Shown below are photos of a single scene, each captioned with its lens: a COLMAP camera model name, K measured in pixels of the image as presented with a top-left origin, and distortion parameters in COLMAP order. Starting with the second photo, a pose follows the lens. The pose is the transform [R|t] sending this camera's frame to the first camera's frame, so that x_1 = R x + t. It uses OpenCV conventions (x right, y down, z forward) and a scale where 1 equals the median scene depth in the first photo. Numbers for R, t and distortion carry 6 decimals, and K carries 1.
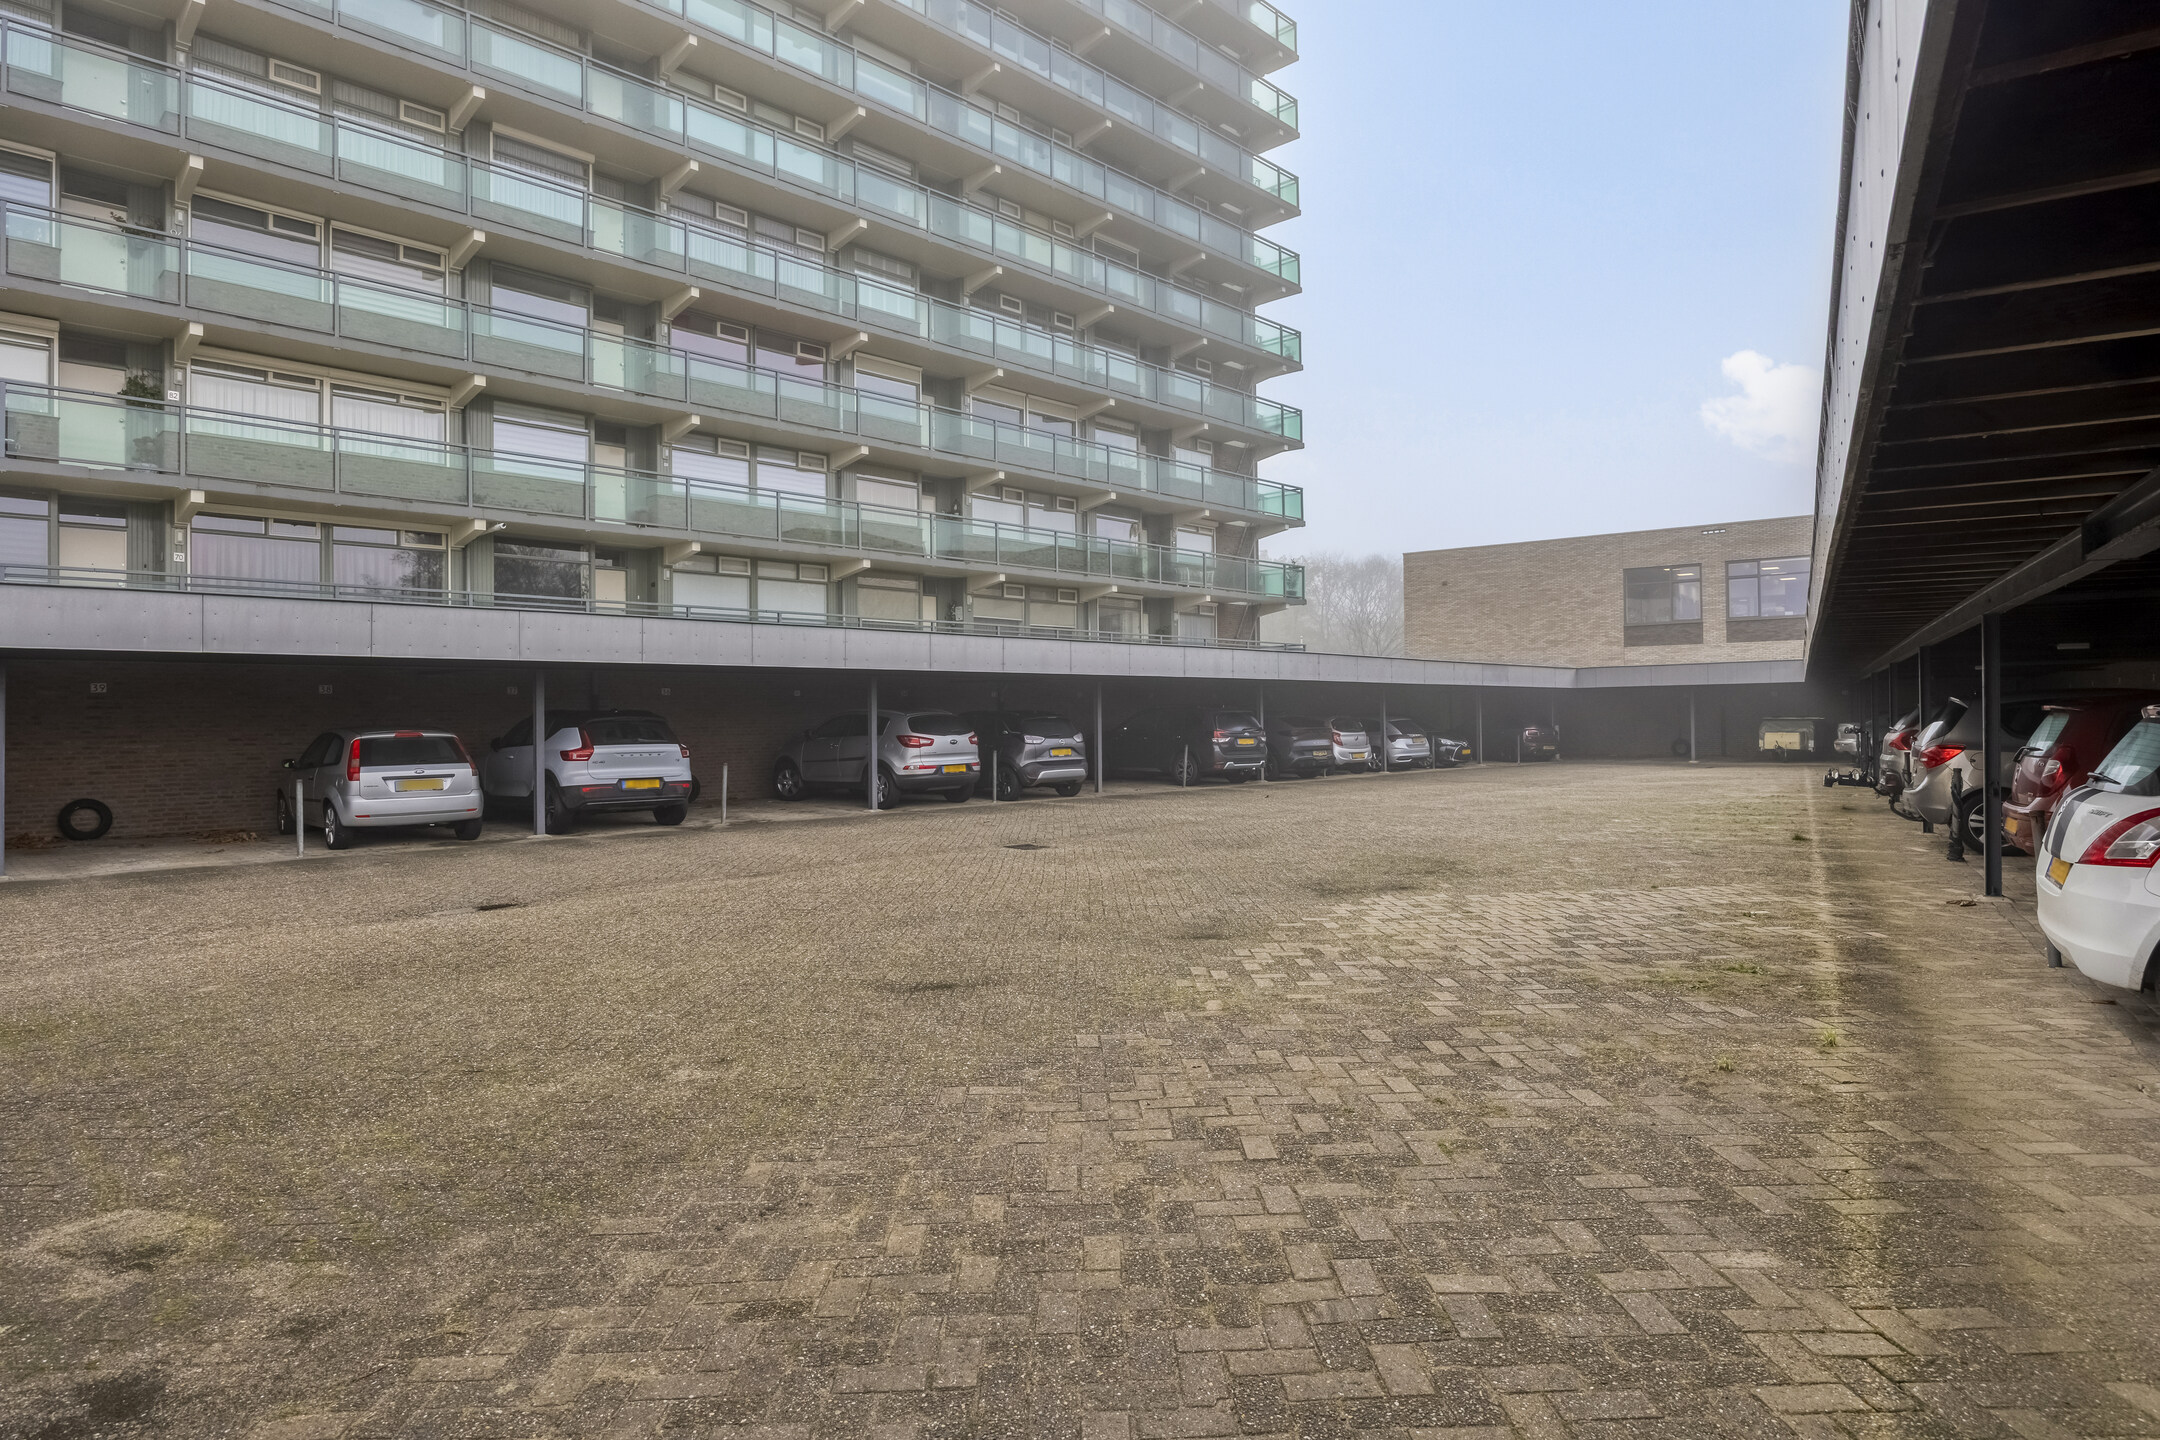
lens RADIAL K [[1203.0, 0, 1080.0], [0, 1203.0, 720.0], [0, 0, 1]] dist [-0.002856, -0.002245]
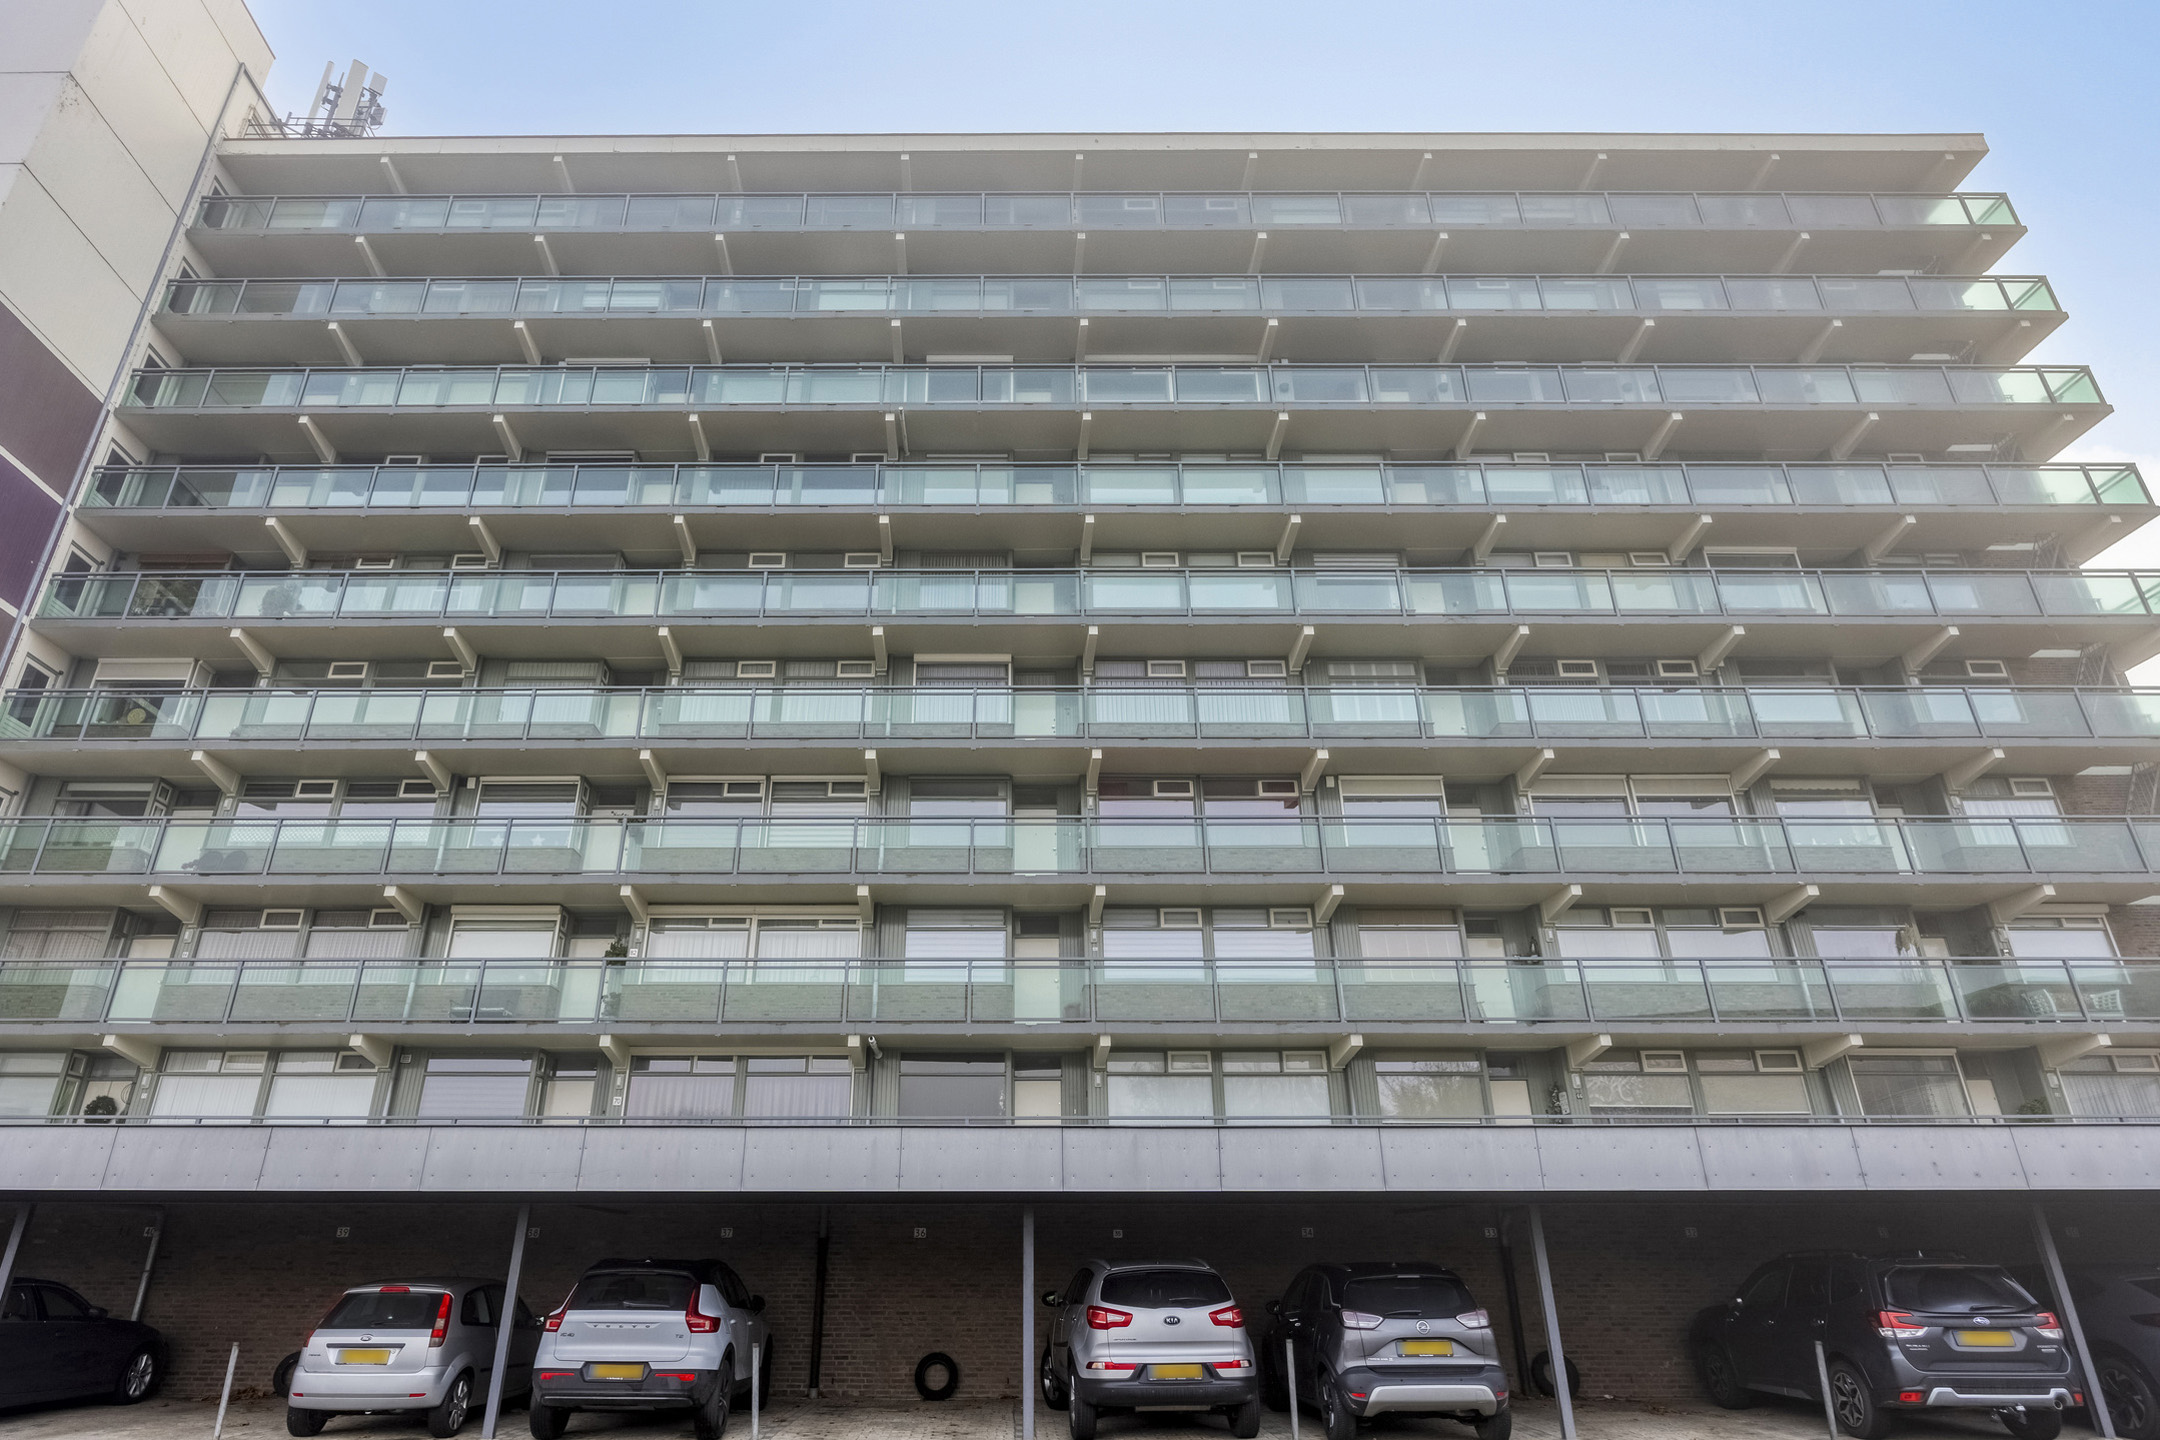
lens RADIAL K [[1203.0, 0, 1080.0], [0, 1203.0, 720.0], [0, 0, 1]] dist [-0.002856, -0.002245]
pose [[0.699081, -0.287886, -0.654529, 0.262995], [-0.009383, 0.911598, -0.410976, -0.006197], [0.714981, 0.293447, 0.634579, 0.393438]]
